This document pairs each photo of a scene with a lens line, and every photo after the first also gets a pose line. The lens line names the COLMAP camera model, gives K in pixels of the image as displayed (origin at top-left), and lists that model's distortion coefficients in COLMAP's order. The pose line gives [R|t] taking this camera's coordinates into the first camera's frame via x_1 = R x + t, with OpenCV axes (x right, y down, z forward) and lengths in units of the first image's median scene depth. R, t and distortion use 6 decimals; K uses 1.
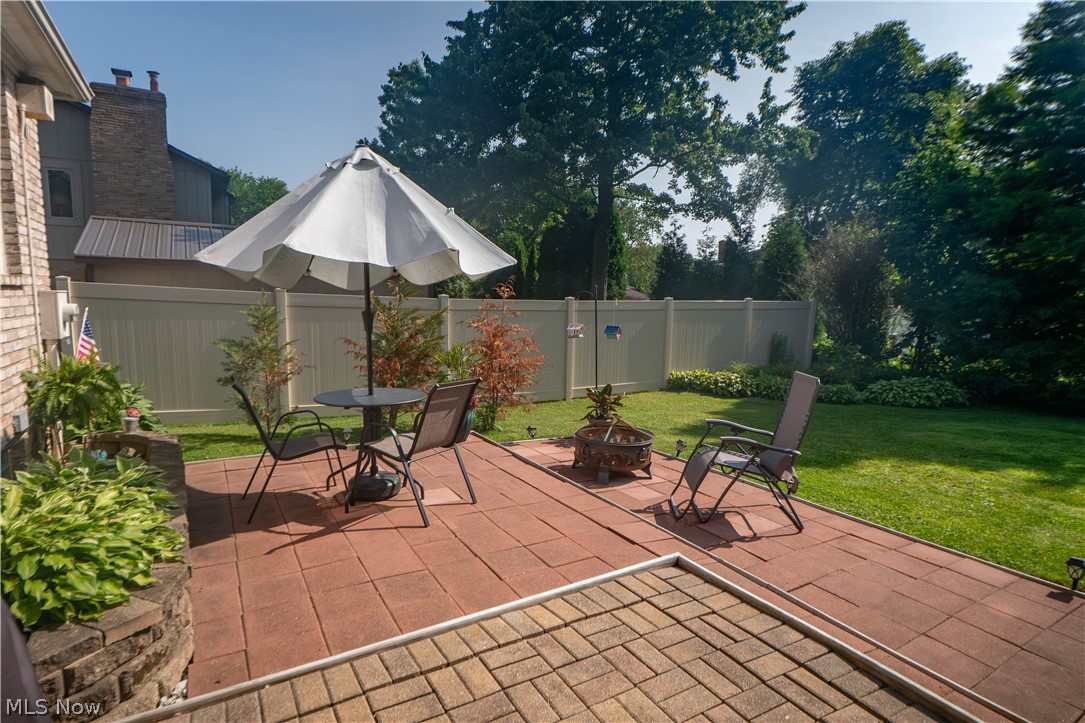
lens RADIAL K [[552.5, 0, 544.8], [0, 552.5, 371.1], [0, 0, 1]] dist [-0.028838, 0.001103]
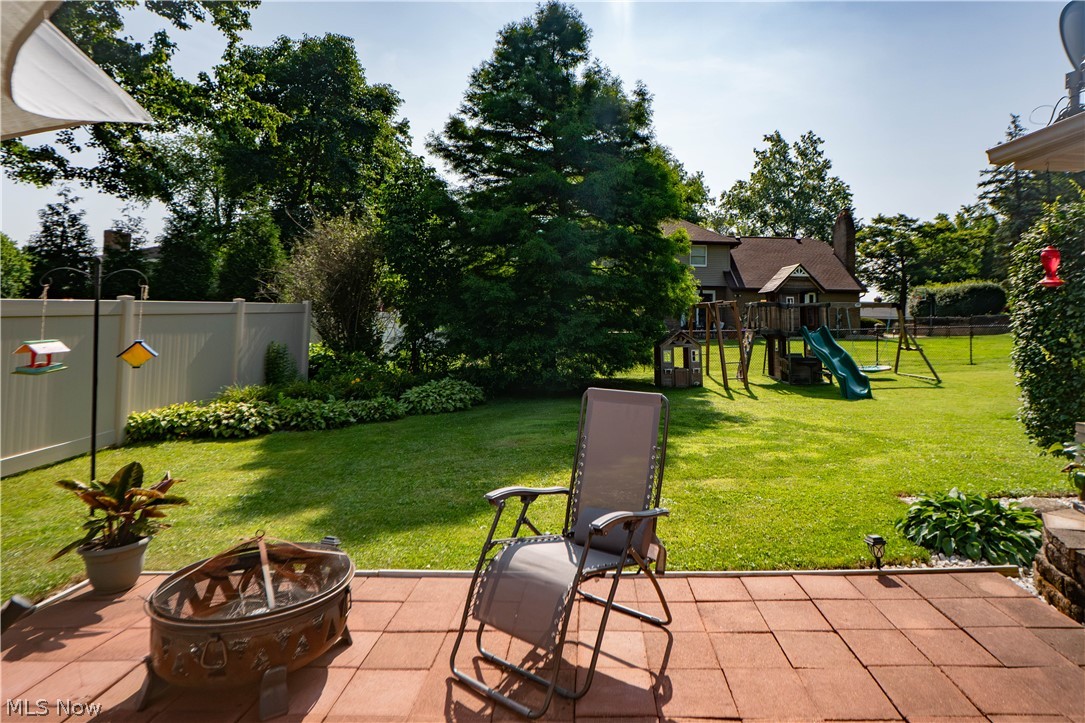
lens RADIAL K [[564.7, 0, 546.9], [0, 564.7, 284.1], [0, 0, 1]] dist [-0.015467, -0.000041]
pose [[0.517768, 0.038616, 0.854649, -0.067392], [0.111342, 0.987443, -0.112070, -0.018972], [-0.848245, 0.153185, 0.506967, 0.246230]]
